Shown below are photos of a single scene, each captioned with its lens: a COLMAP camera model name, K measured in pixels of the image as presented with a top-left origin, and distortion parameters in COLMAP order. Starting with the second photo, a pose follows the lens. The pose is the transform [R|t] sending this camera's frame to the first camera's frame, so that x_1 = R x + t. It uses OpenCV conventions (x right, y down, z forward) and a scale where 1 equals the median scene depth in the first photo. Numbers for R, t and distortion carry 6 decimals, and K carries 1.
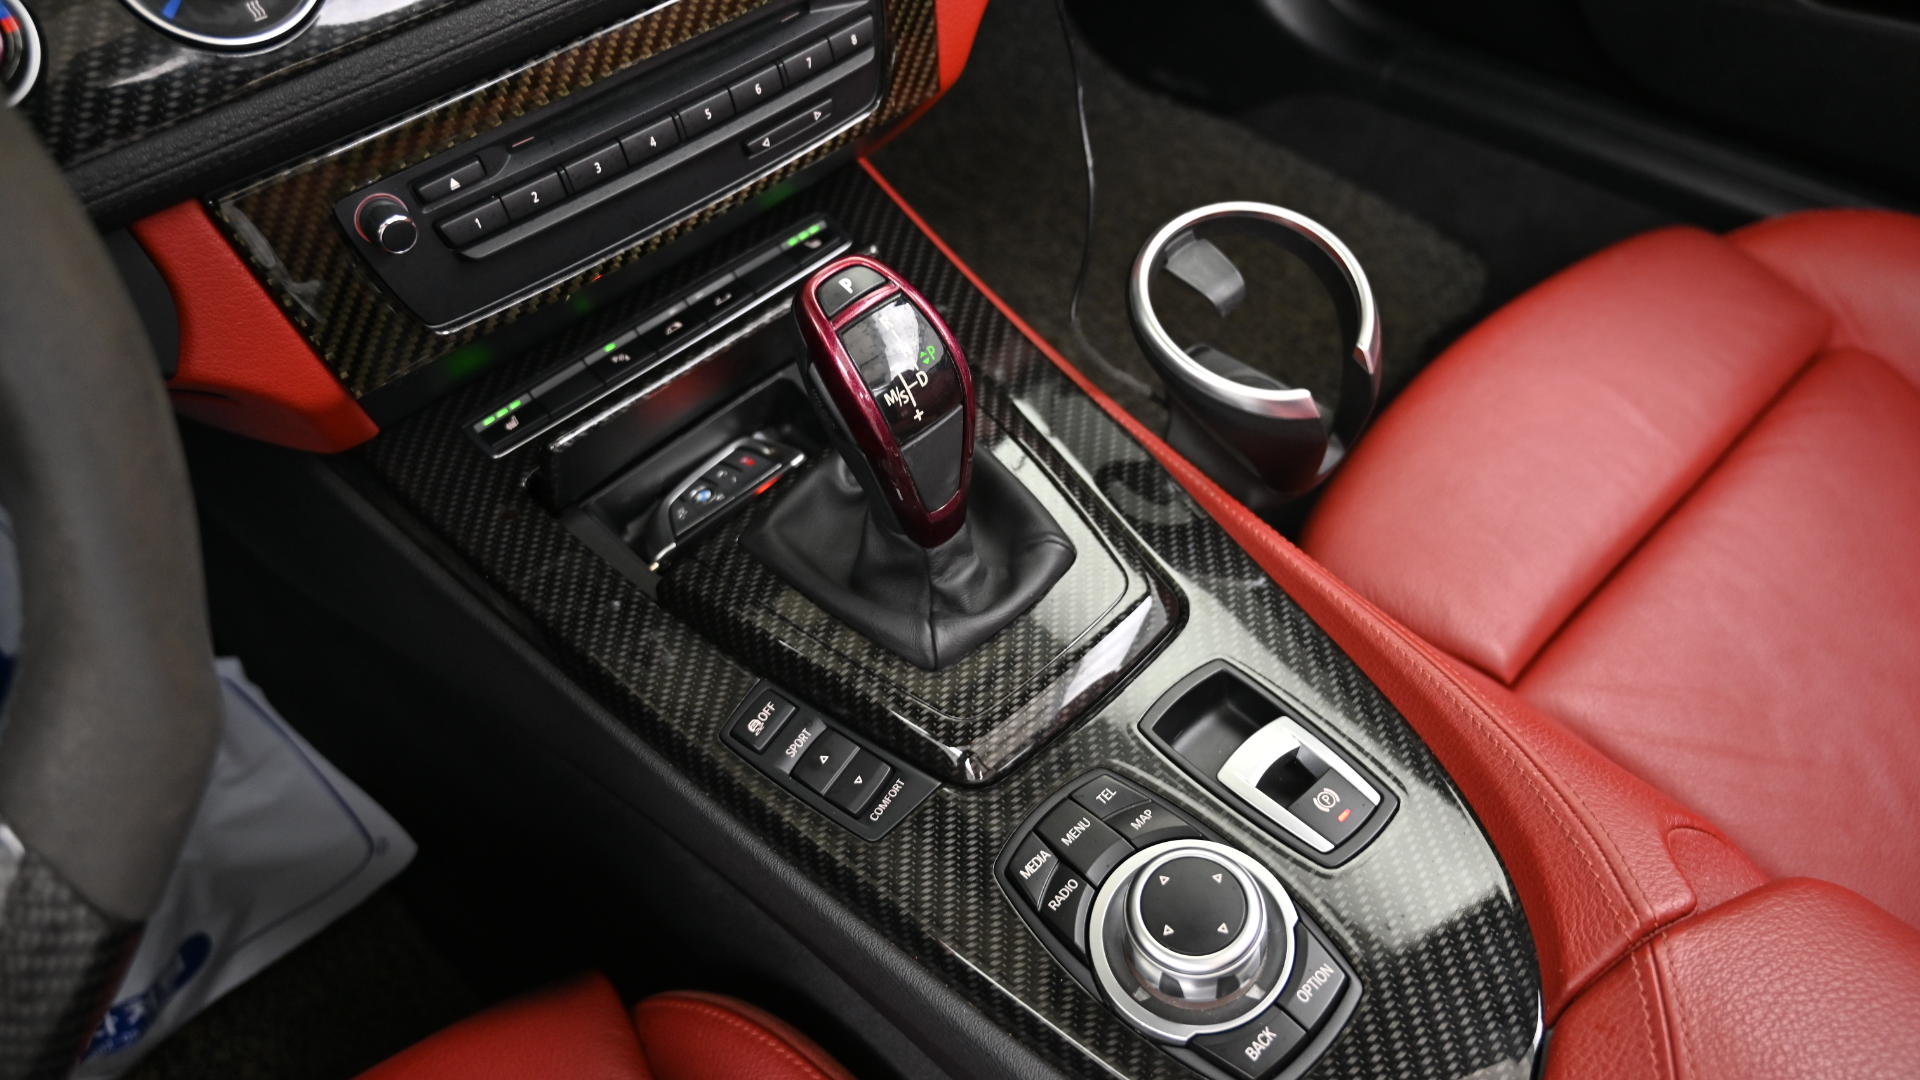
lens RADIAL K [[1247.3, 0, 961.2], [0, 1247.3, 533.0], [0, 0, 1]] dist [-0.022524, -0.001978]
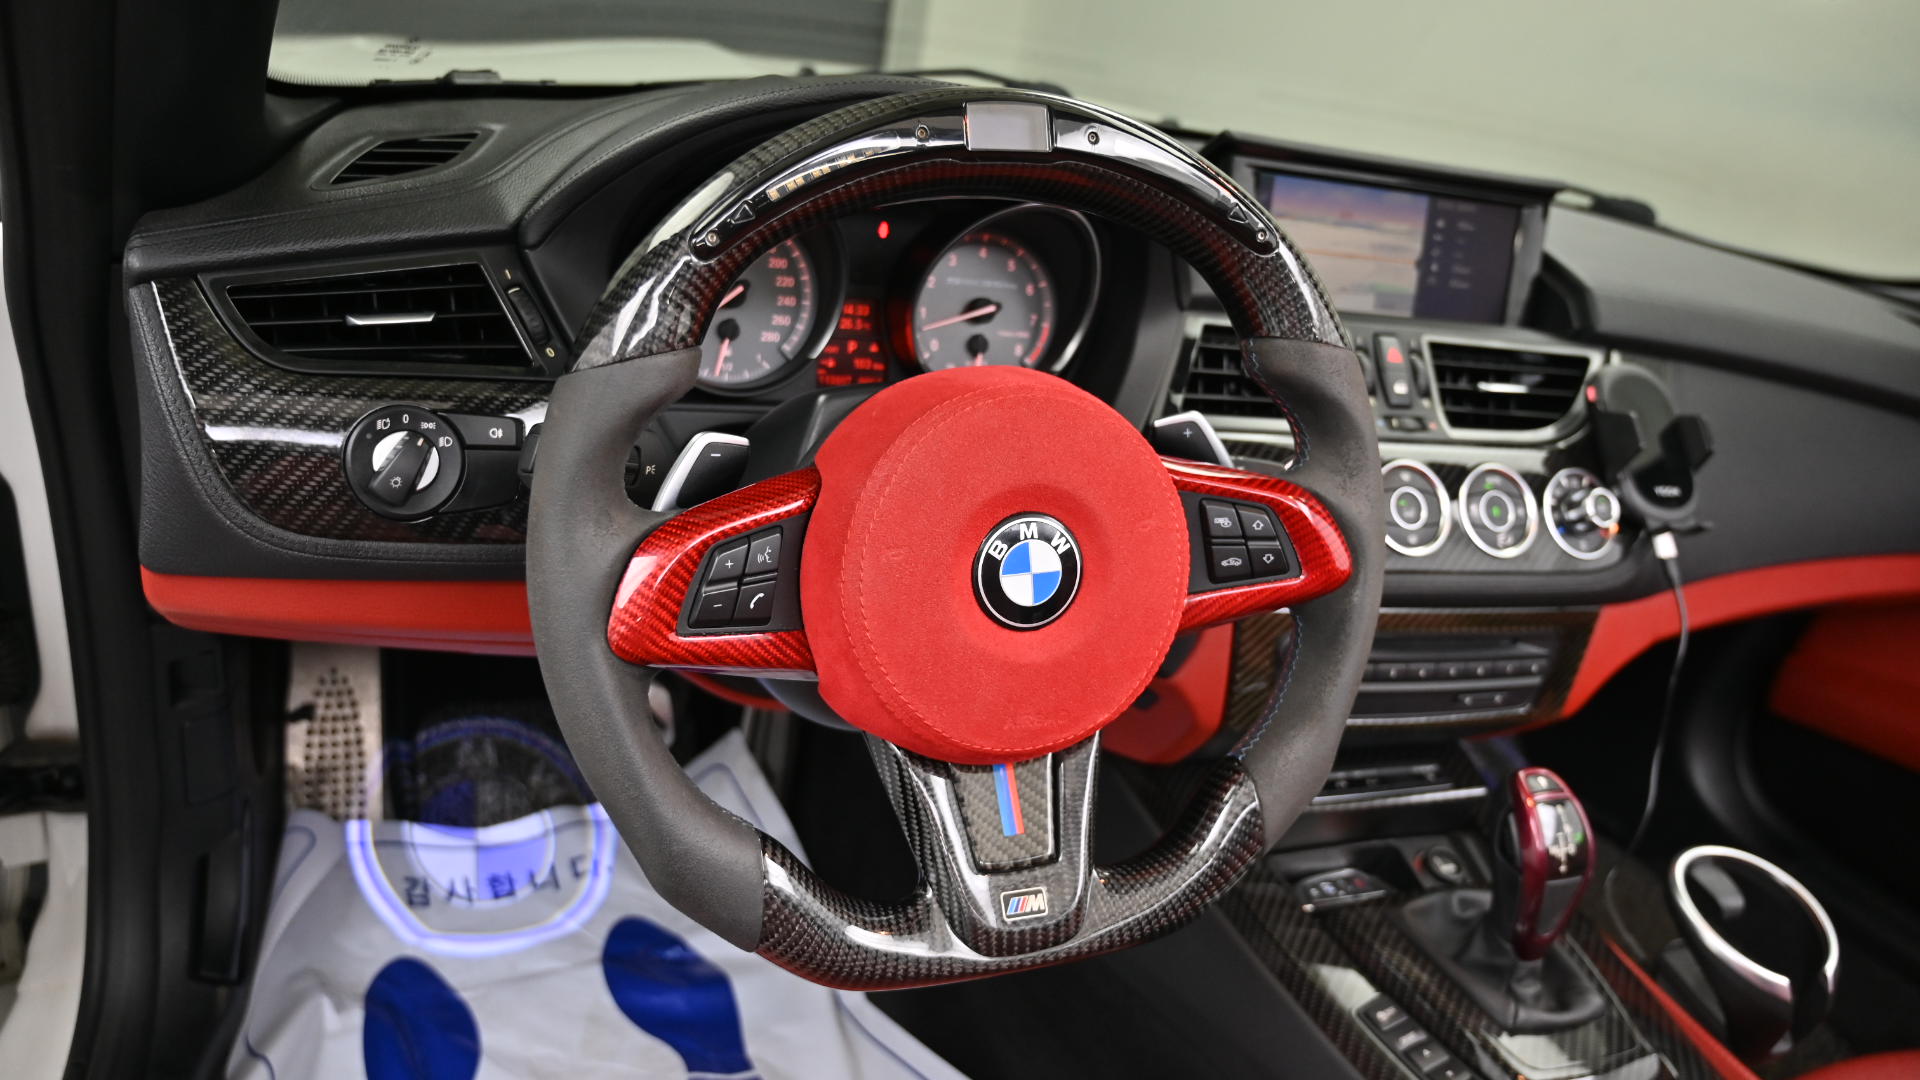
lens RADIAL K [[1247.3, 0, 960.0], [0, 1247.3, 552.0], [0, 0, 1]] dist [-0.022524, -0.001978]
pose [[0.895190, 0.352895, -0.272212, -0.391423], [-0.438521, 0.806486, -0.396585, 0.495707], [0.079582, 0.474390, 0.876710, -0.623820]]
